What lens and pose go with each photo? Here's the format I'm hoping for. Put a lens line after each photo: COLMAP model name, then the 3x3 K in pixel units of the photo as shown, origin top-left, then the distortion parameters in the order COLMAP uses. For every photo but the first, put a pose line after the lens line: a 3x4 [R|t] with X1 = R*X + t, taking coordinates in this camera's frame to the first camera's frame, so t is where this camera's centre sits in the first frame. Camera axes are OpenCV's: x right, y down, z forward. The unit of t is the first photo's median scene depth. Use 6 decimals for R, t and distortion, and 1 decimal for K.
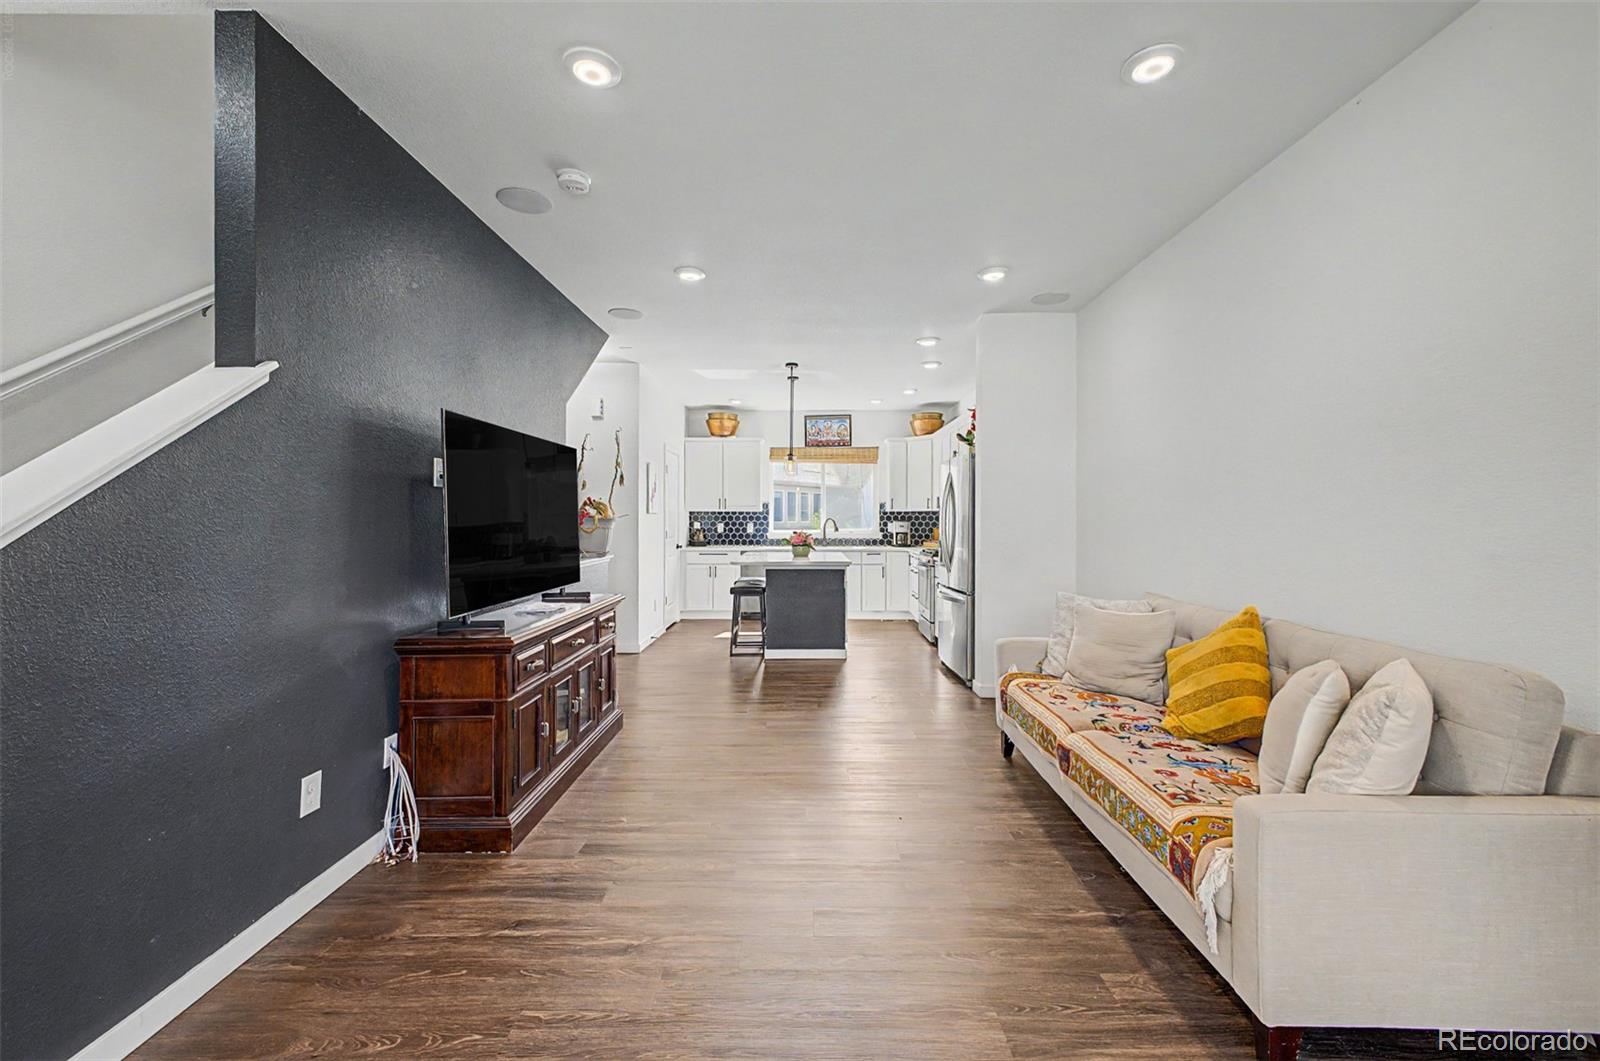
lens RADIAL K [[642.3, 0, 798.8], [0, 642.3, 520.8], [0, 0, 1]] dist [0.001675, -0.000001]
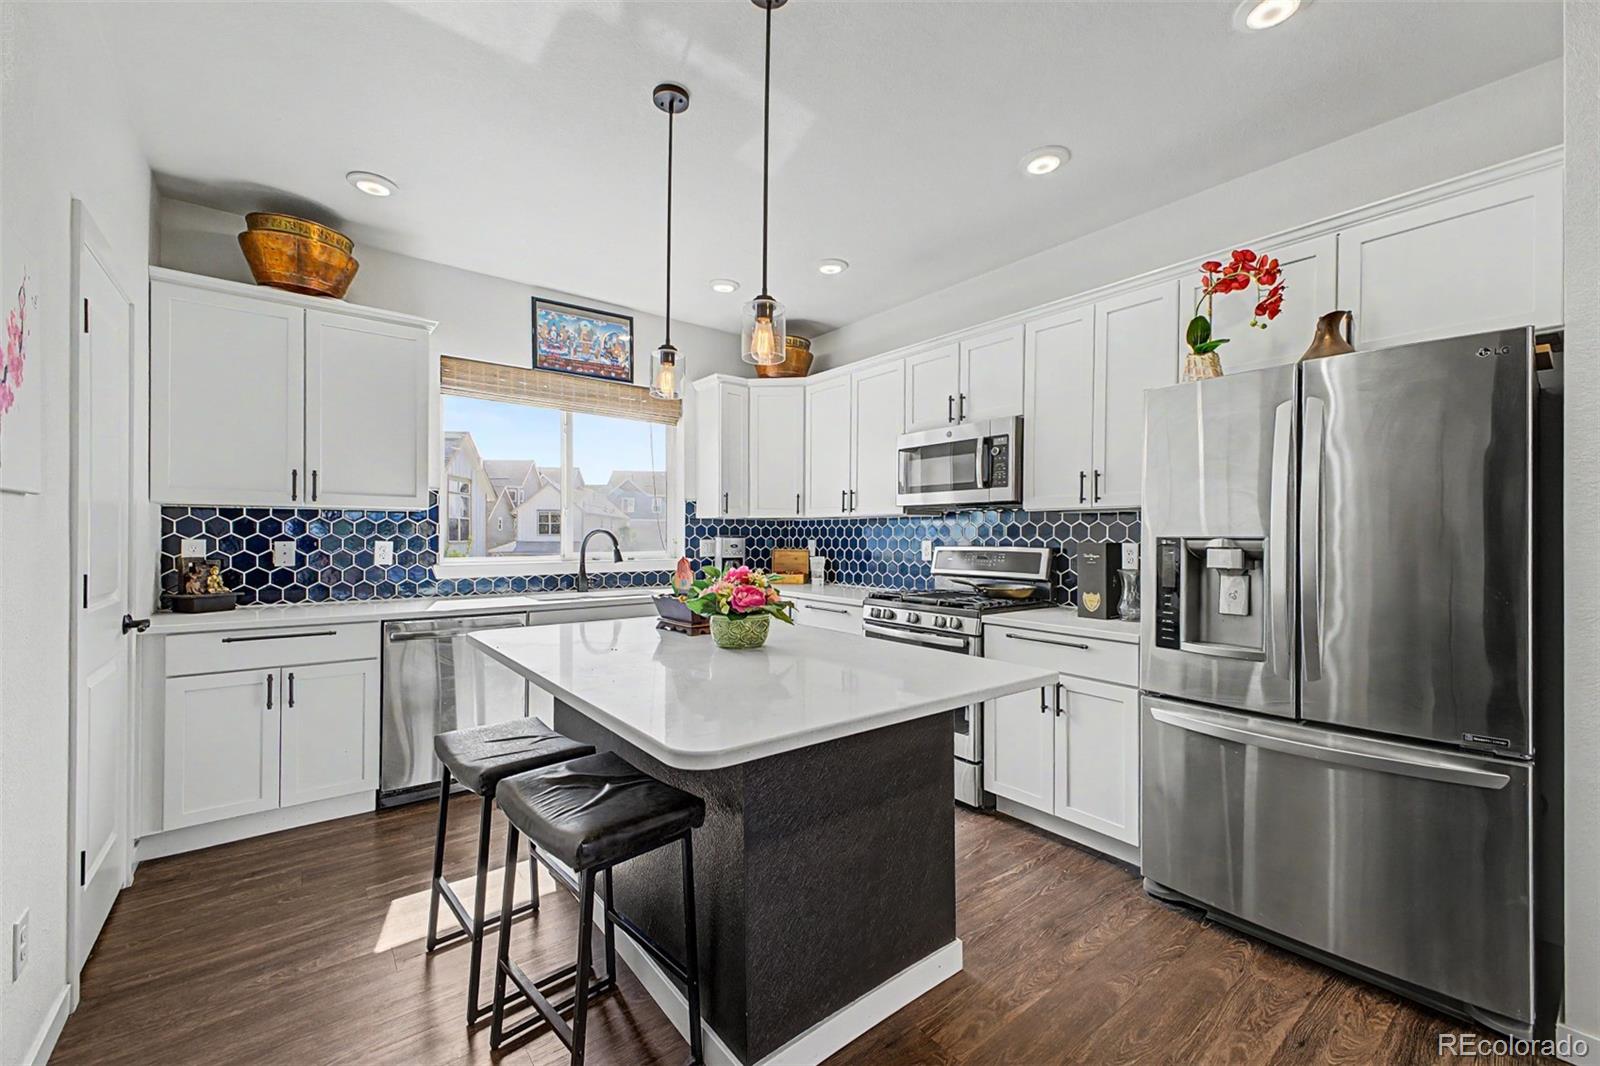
lens RADIAL K [[647.6, 0, 821.9], [0, 647.6, 540.9], [0, 0, 1]] dist [-0.000547, -0.000390]
pose [[0.765977, -0.001924, 0.642865, -0.124919], [-0.000969, 0.999991, 0.004147, 0.001808], [-0.642867, -0.003800, 0.765968, 0.531768]]
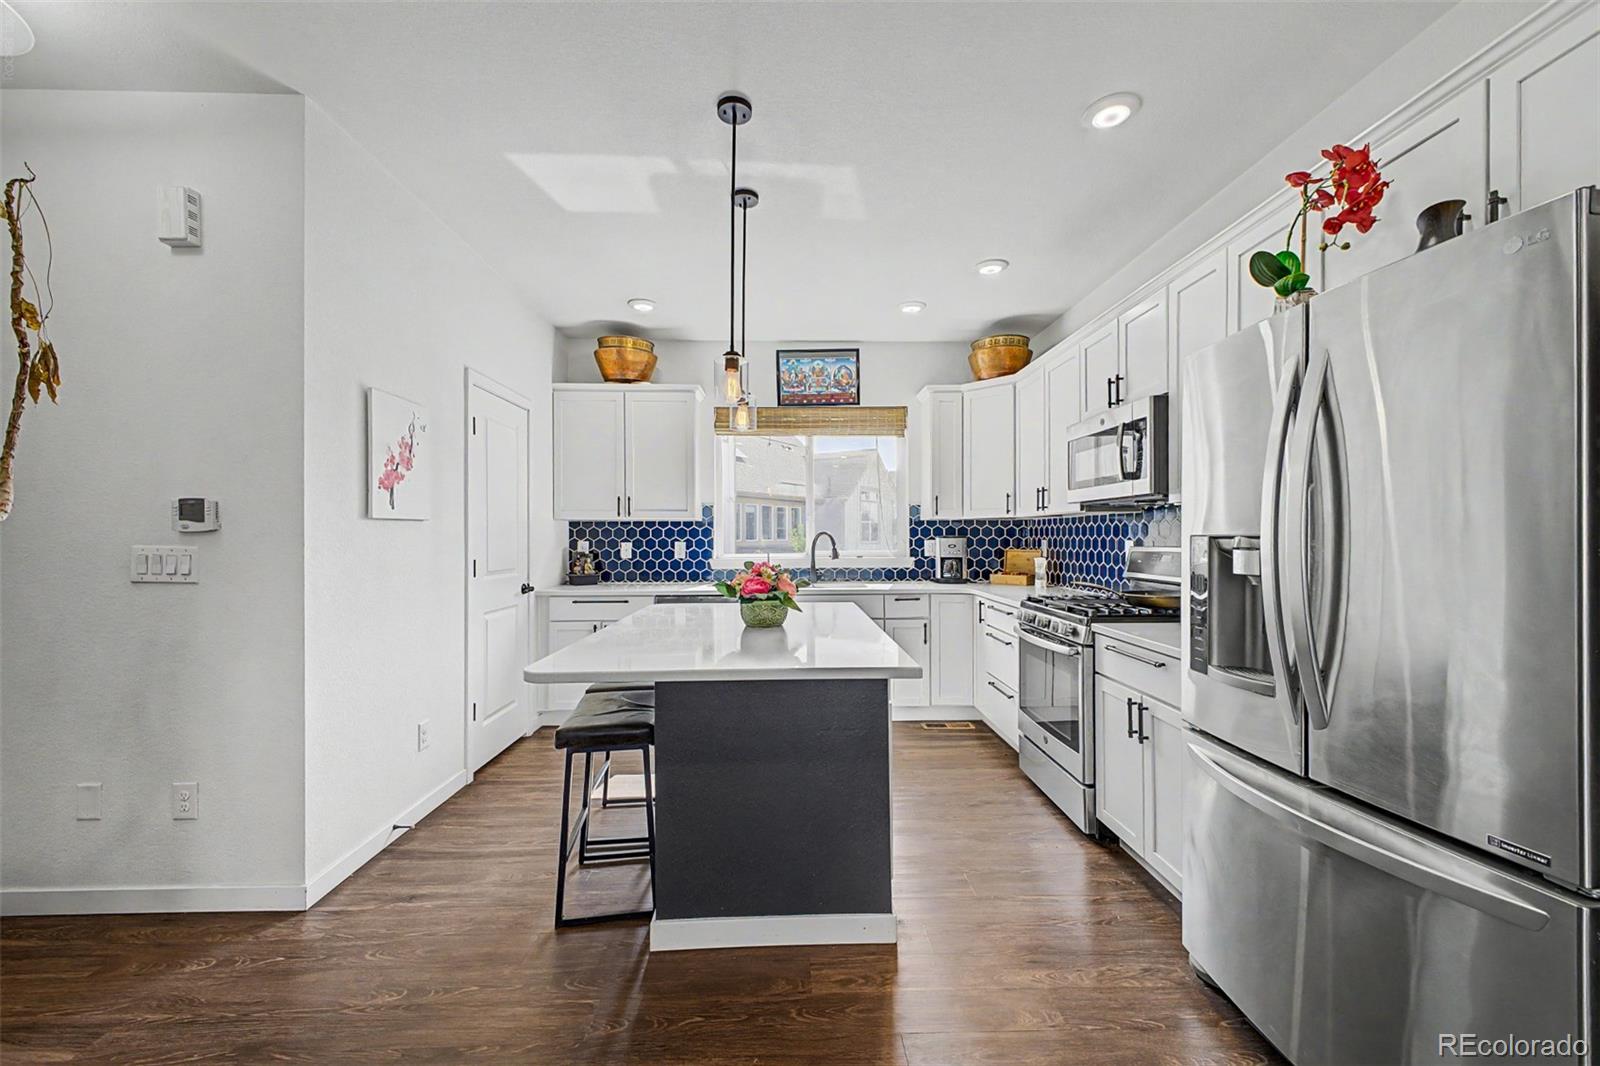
lens RADIAL K [[645.0, 0, 801.5], [0, 645.0, 535.3], [0, 0, 1]] dist [0.011132, -0.000030]
pose [[0.999240, -0.004270, 0.038754, 0.008451], [0.004507, 0.999972, -0.006040, 0.001883], [-0.038727, 0.006210, 0.999231, 0.436607]]
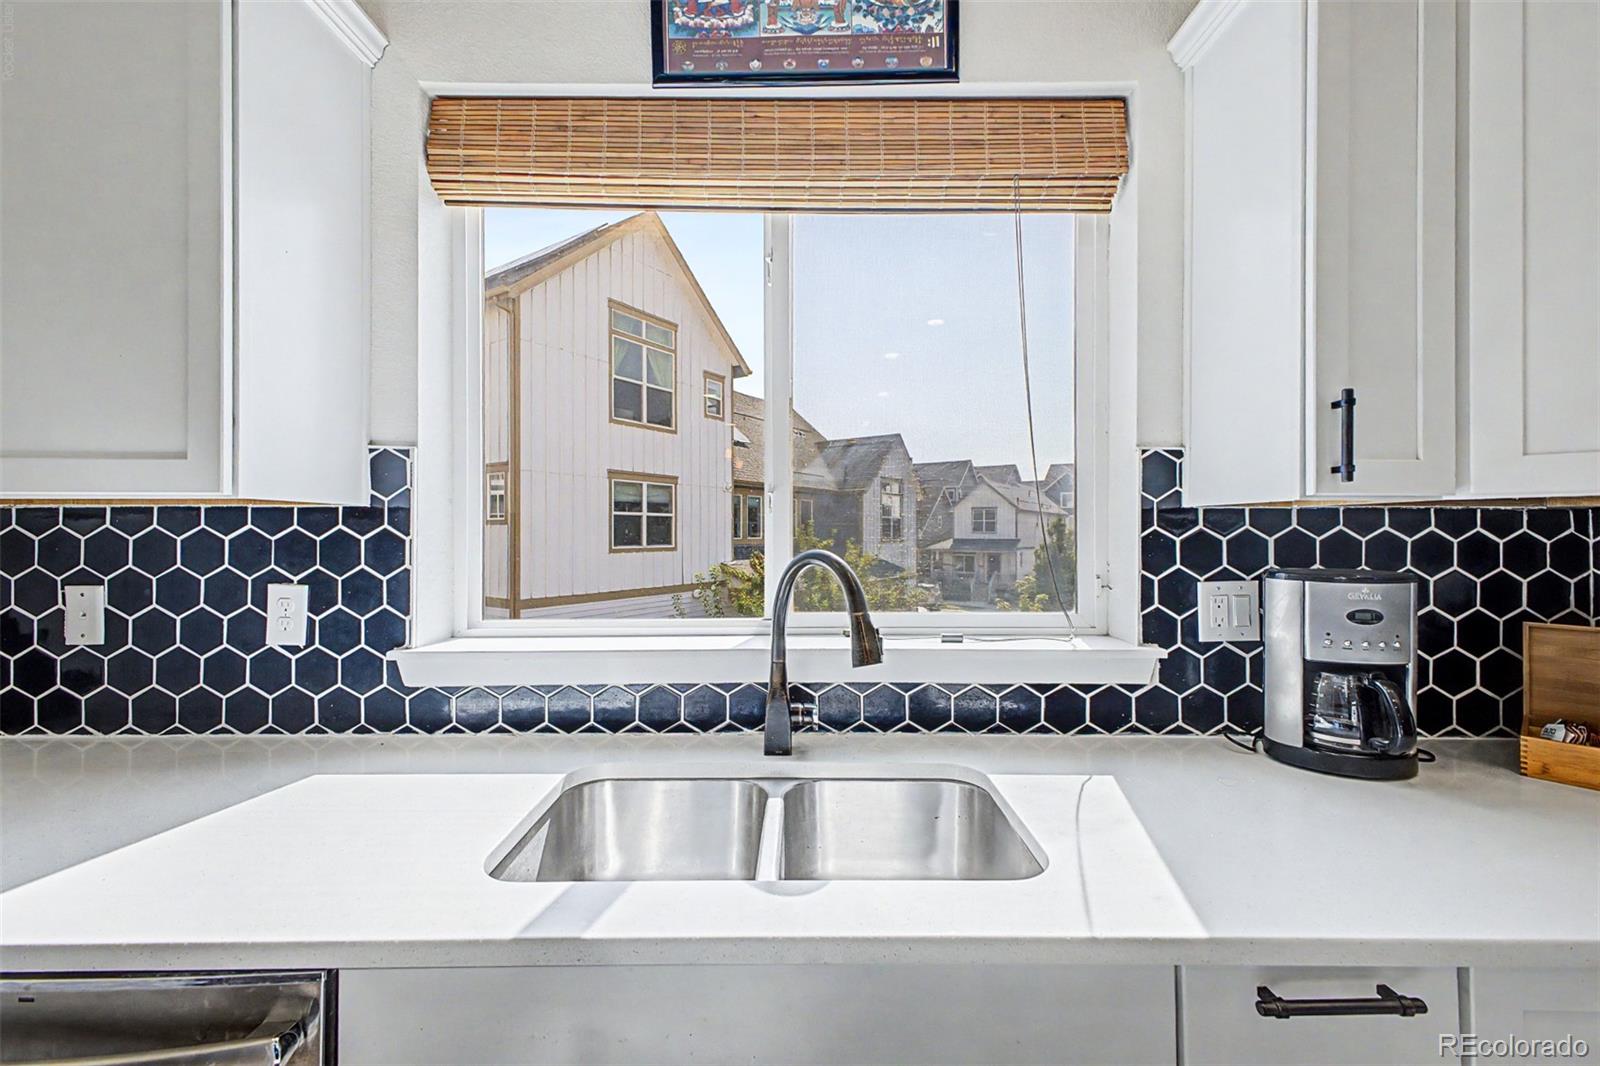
lens RADIAL K [[648.9, 0, 802.5], [0, 648.9, 531.0], [0, 0, 1]] dist [-0.000310, -0.000178]
pose [[0.999850, -0.000068, 0.017317, 0.042818], [0.000172, 0.999982, -0.006028, -0.007950], [-0.017316, 0.006030, 0.999832, 0.849459]]
